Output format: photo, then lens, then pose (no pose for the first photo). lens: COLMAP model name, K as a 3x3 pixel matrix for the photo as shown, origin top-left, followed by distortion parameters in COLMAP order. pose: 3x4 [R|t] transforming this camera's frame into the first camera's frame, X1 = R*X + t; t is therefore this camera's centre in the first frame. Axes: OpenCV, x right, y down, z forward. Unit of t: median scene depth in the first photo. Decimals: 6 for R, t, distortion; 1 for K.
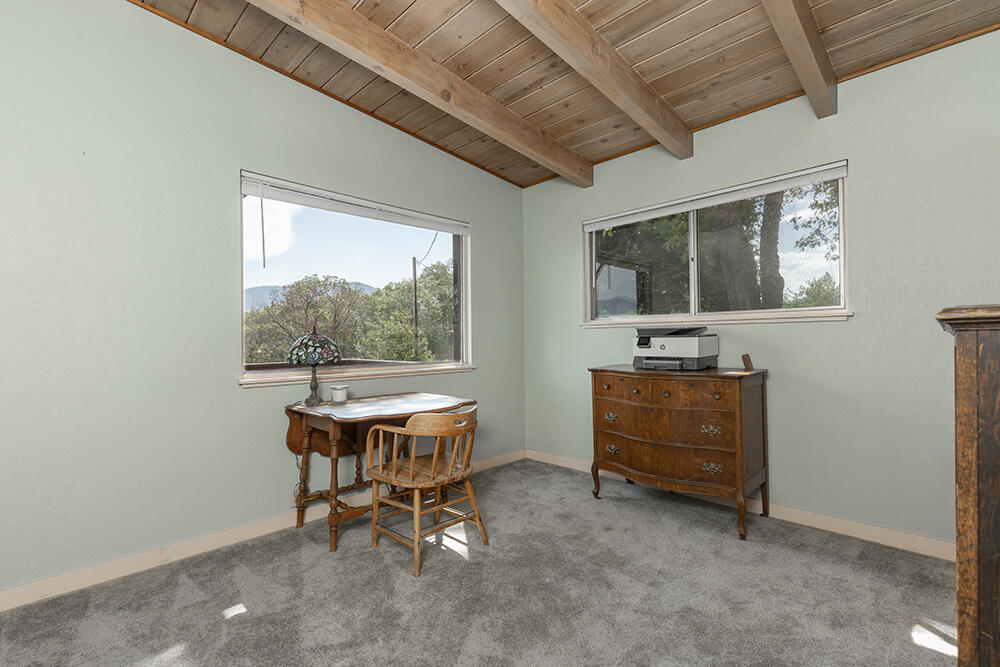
lens RADIAL K [[450.2, 0, 495.1], [0, 450.2, 336.8], [0, 0, 1]] dist [0.010109, -0.000199]
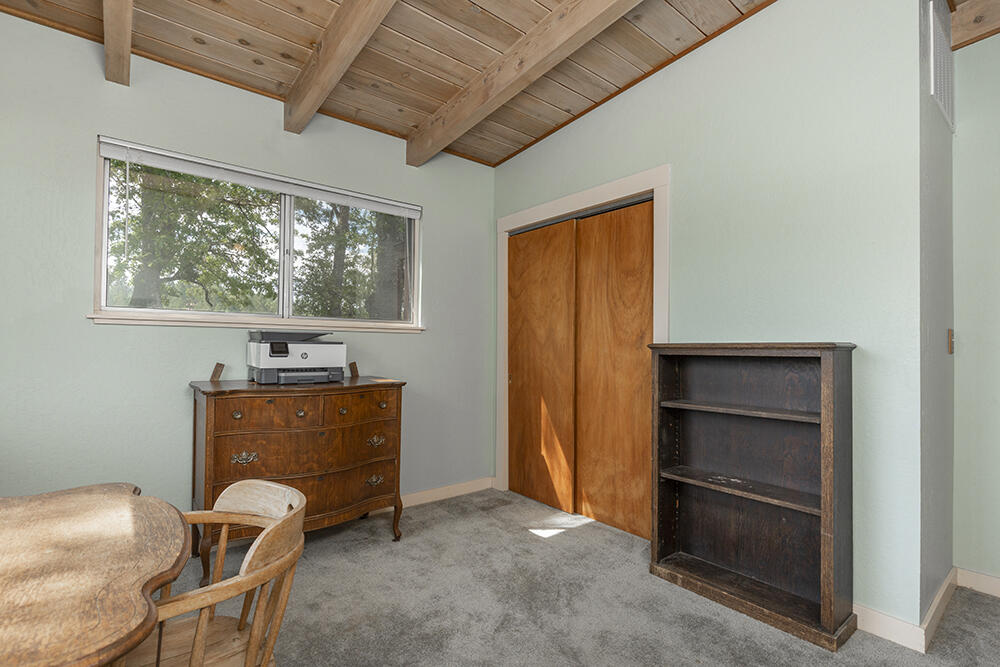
lens RADIAL K [[472.4, 0, 500.0], [0, 472.4, 333.5], [0, 0, 1]] dist [0.044254, 0.000362]
pose [[0.093080, 0.029830, 0.995212, -0.479095], [-0.033814, 0.999069, -0.026783, -0.007015], [-0.995084, -0.031159, 0.094002, 0.592848]]
